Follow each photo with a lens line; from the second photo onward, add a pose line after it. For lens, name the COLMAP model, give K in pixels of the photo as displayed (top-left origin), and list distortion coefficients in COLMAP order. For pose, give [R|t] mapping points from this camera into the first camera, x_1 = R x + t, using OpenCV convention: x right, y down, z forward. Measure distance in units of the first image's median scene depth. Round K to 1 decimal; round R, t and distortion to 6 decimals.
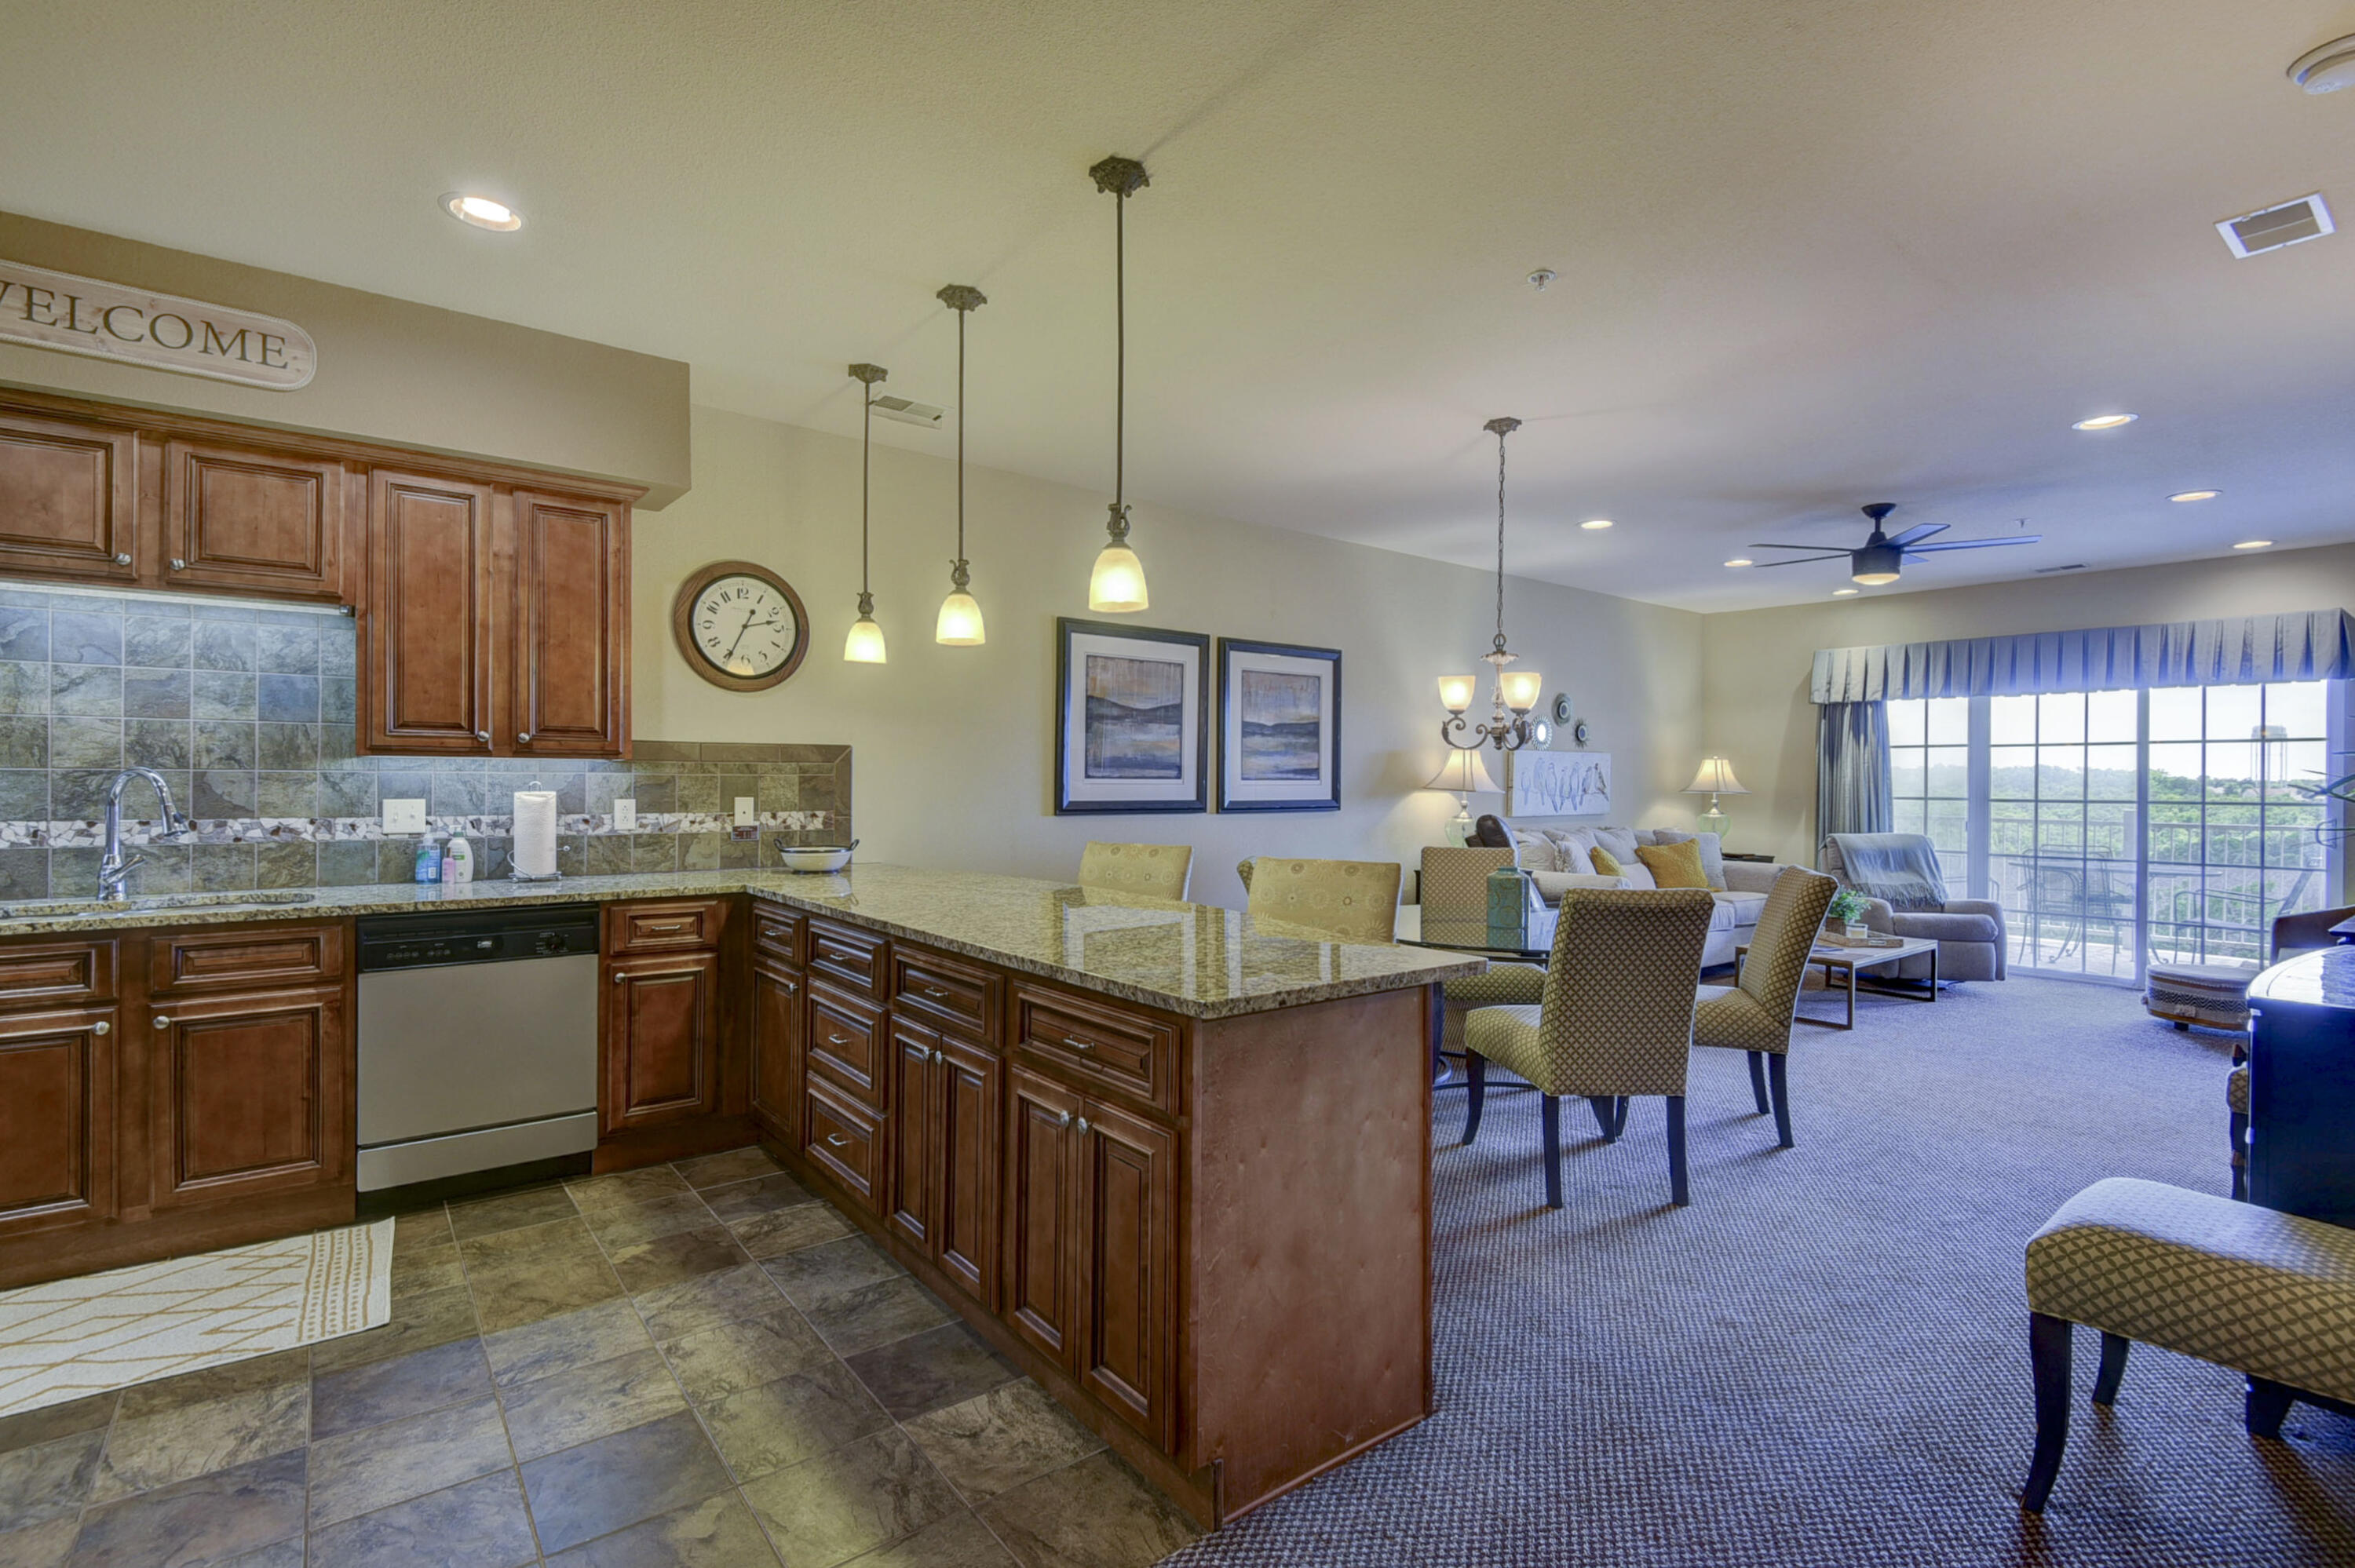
lens RADIAL K [[1053.0, 0, 1178.6], [0, 1053.0, 781.0], [0, 0, 1]] dist [0.019561, -0.015199]
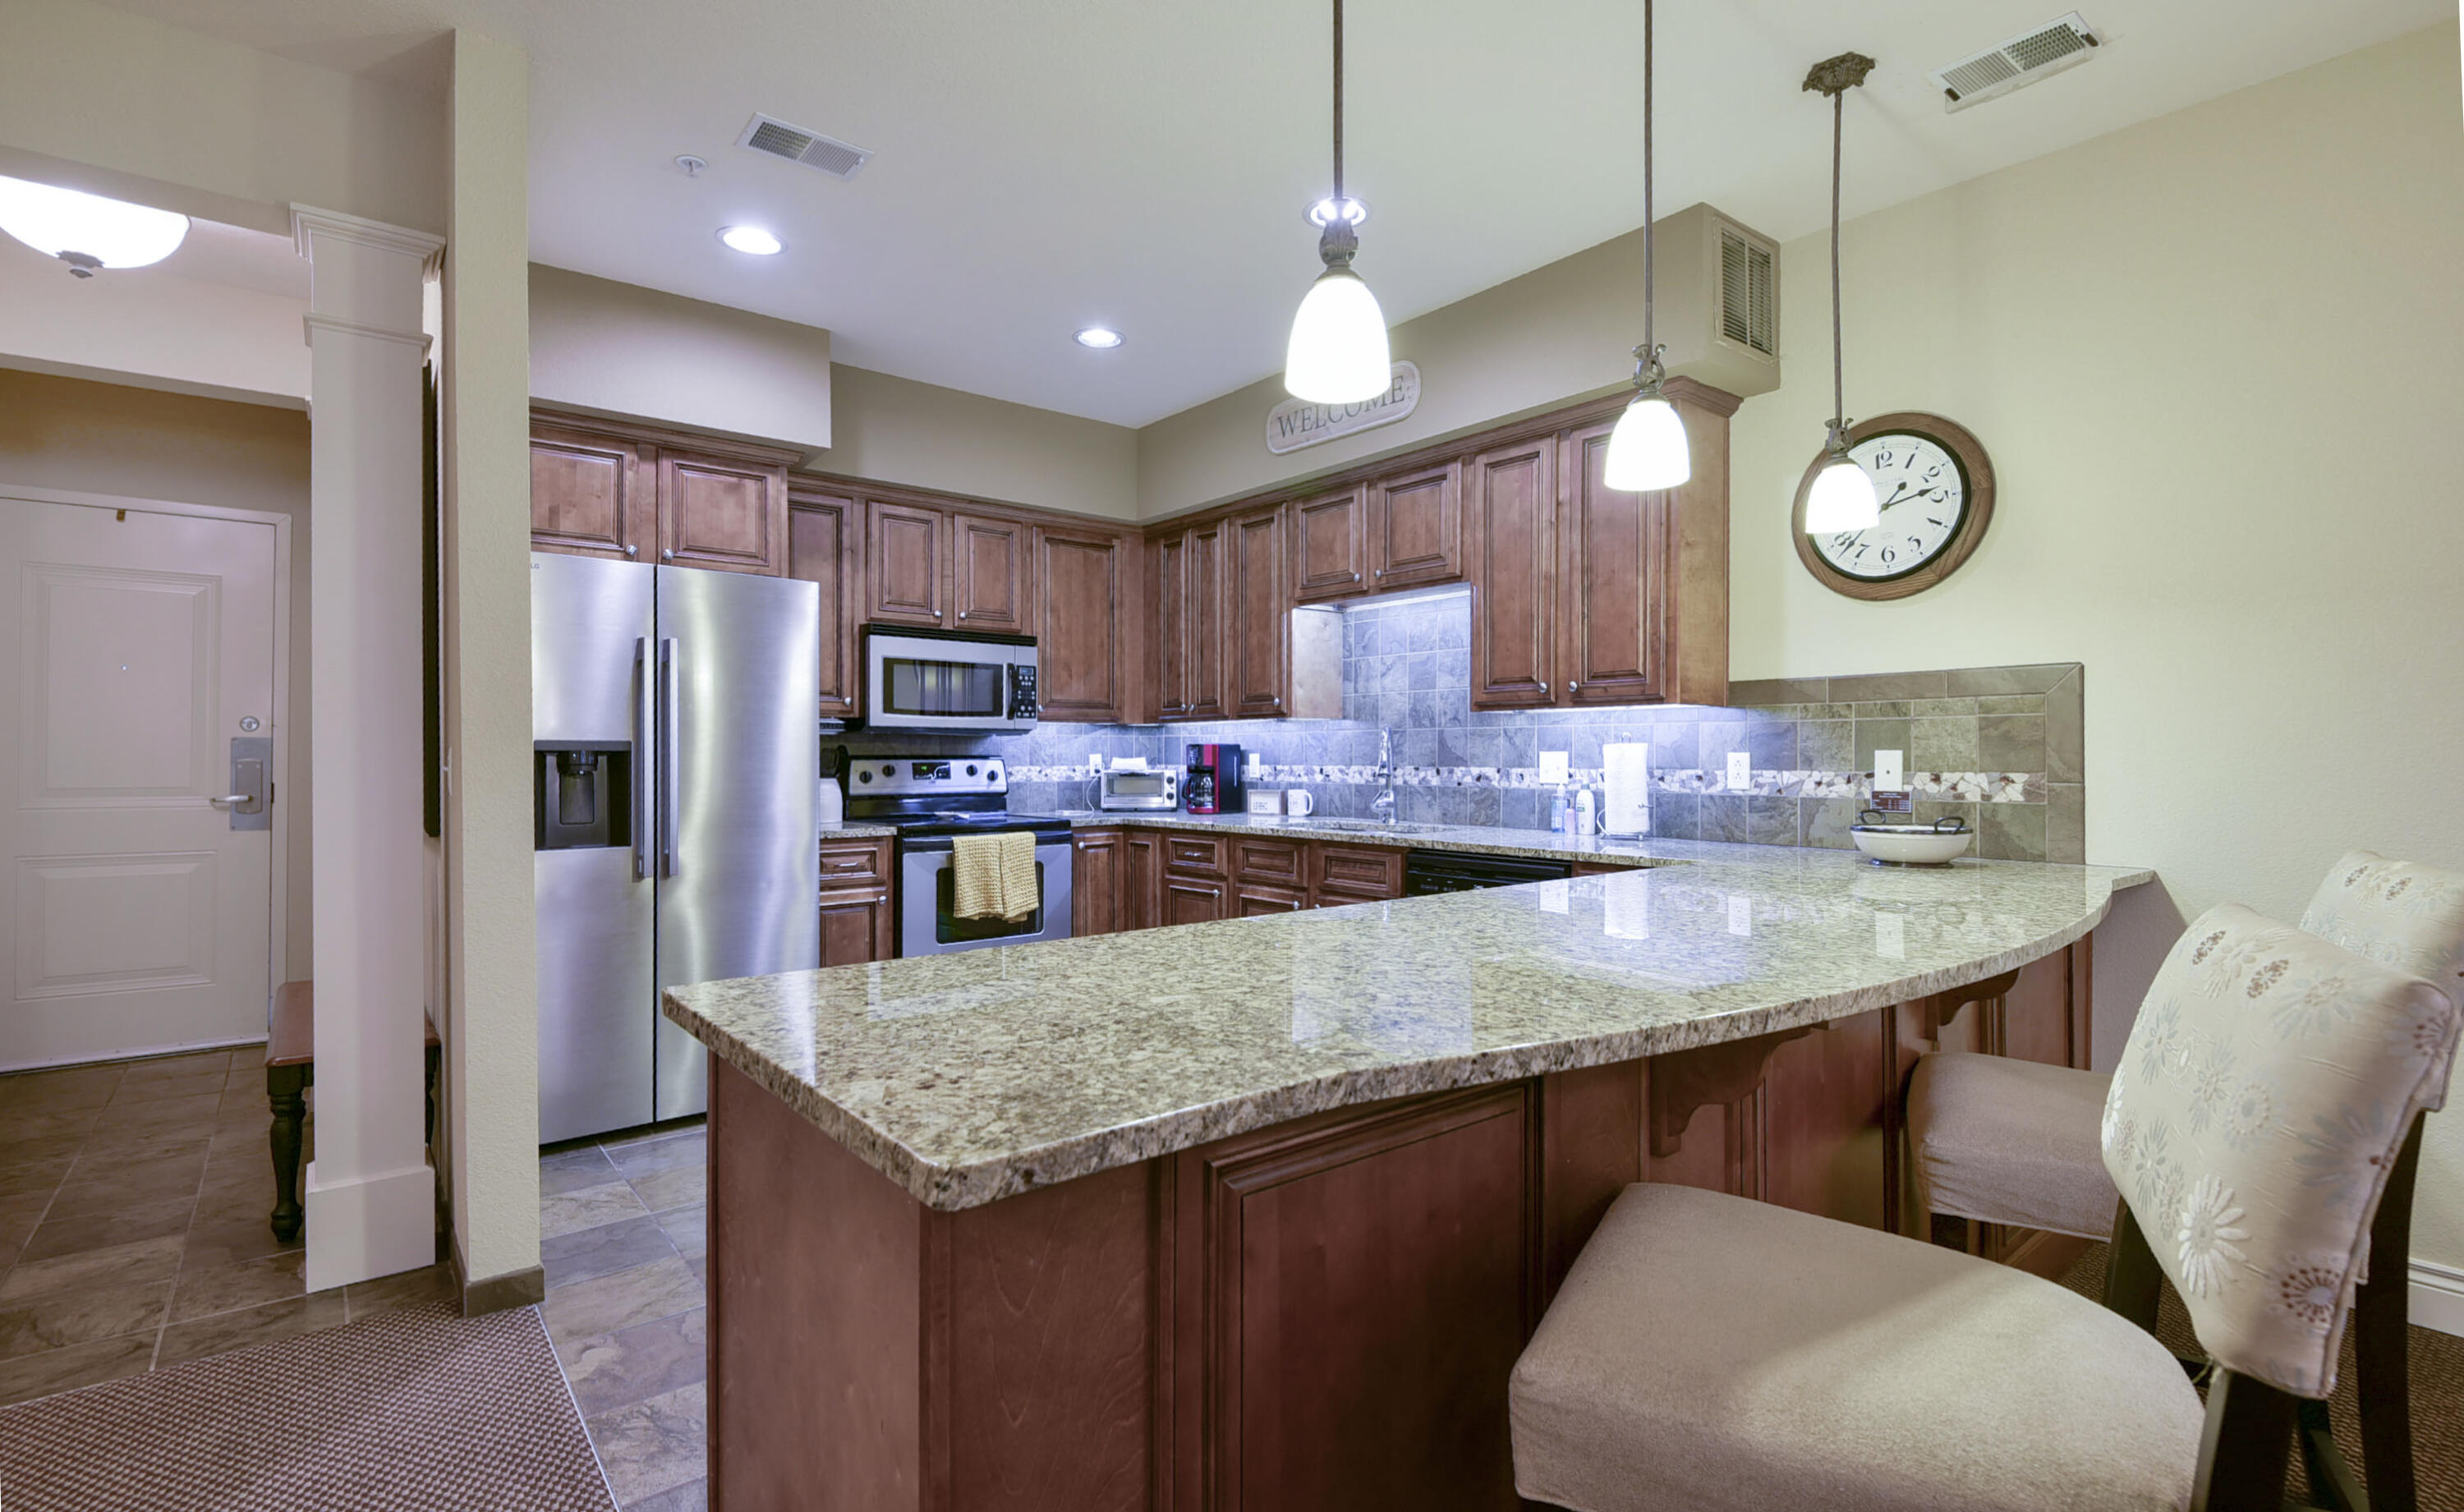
lens RADIAL K [[1101.2, 0, 1232.0], [0, 1101.2, 756.0], [0, 0, 1]] dist [0.001066, -0.010966]
pose [[0.034293, -0.005370, -0.999397, 0.306024], [-0.000008, 0.999986, -0.005374, 0.023184], [0.999412, 0.000192, 0.034293, 0.540267]]
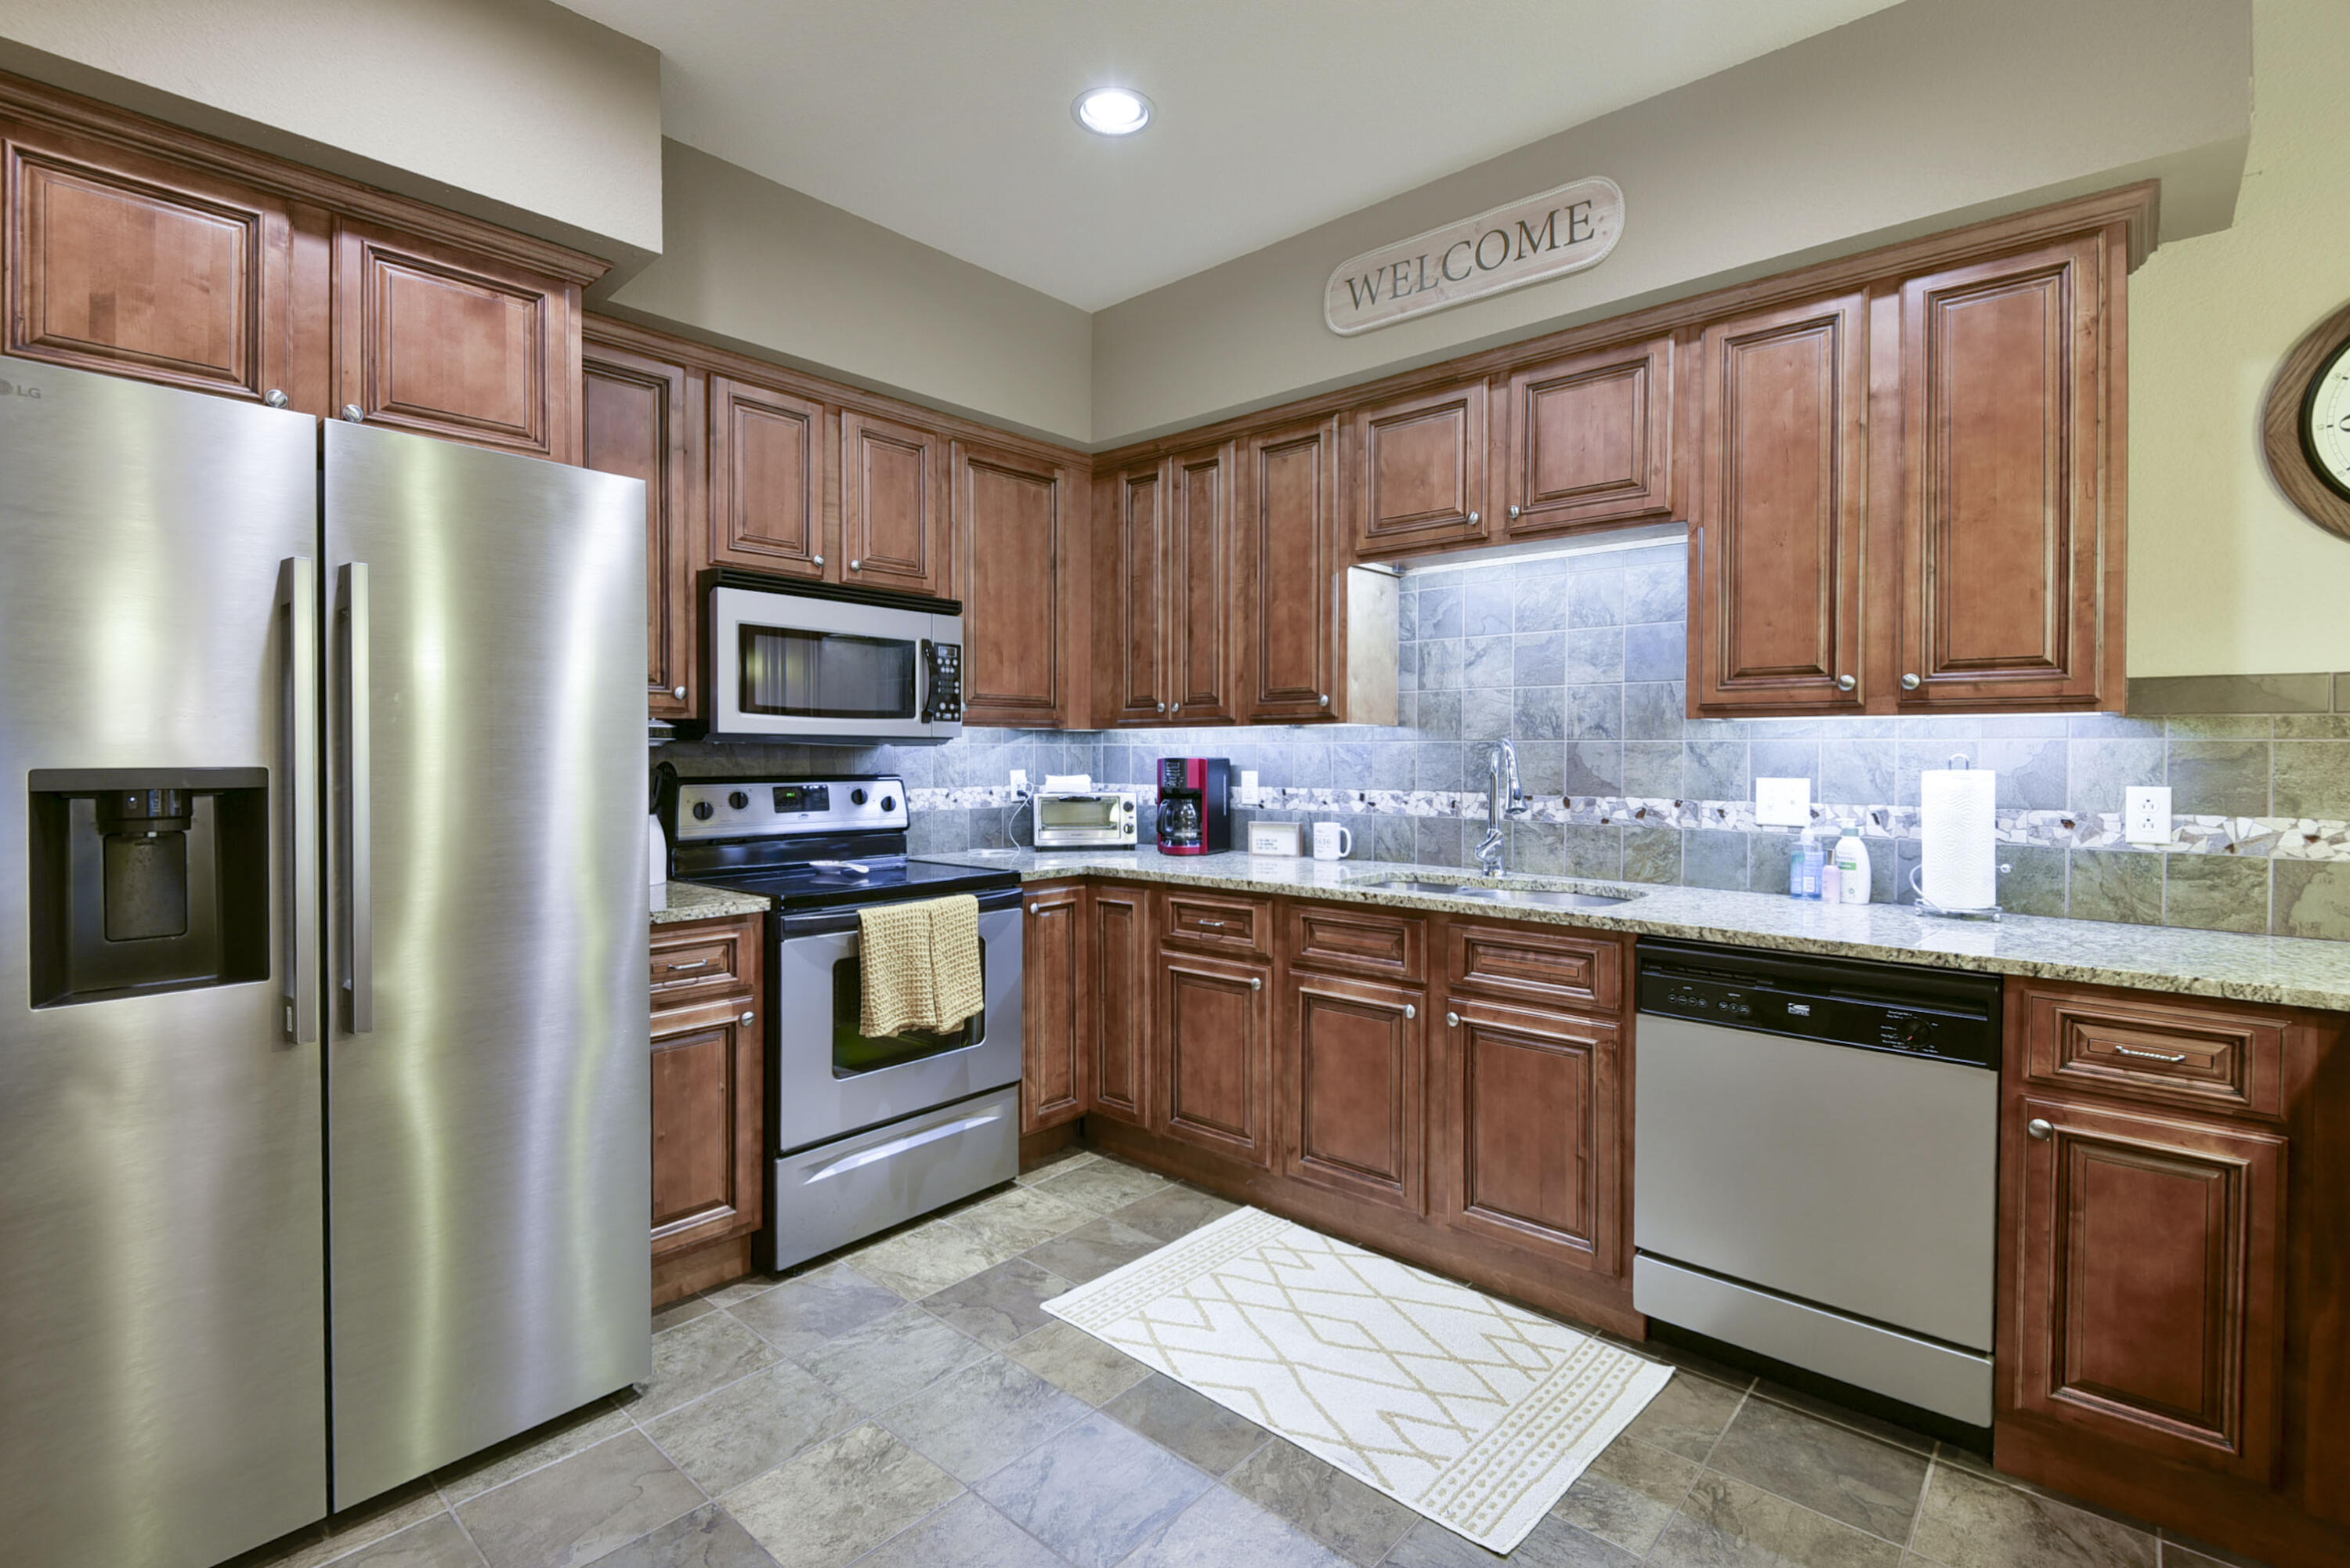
lens RADIAL K [[1080.1, 0, 1160.3], [0, 1080.1, 766.3], [0, 0, 1]] dist [0.024167, -0.026258]
pose [[0.176057, 0.008255, -0.984345, -0.063530], [-0.002433, 0.999965, 0.007951, 0.003522], [0.984377, 0.000995, 0.176071, 0.380899]]
